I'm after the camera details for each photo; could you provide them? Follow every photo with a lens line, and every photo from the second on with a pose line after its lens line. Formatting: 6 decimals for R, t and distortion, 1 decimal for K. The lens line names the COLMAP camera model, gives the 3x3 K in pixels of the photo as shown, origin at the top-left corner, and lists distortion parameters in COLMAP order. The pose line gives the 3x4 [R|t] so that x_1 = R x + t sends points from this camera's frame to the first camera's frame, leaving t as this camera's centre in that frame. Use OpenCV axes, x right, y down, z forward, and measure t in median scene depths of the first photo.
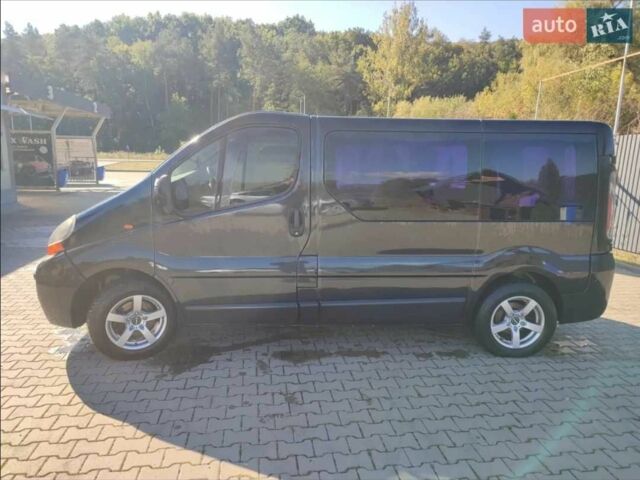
lens RADIAL K [[454.0, 0, 320.0], [0, 454.0, 240.0], [0, 0, 1]] dist [0.043872, -0.039122]
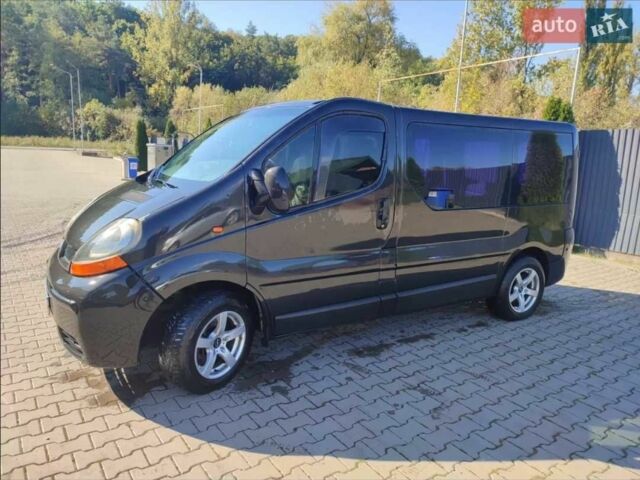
lens RADIAL K [[454.0, 0, 320.0], [0, 454.0, 240.0], [0, 0, 1]] dist [0.043872, -0.039122]
pose [[0.891485, -0.070233, 0.447573, -0.568548], [0.059262, 0.997500, 0.038489, -0.027959], [-0.449157, -0.007788, 0.893419, 0.175954]]
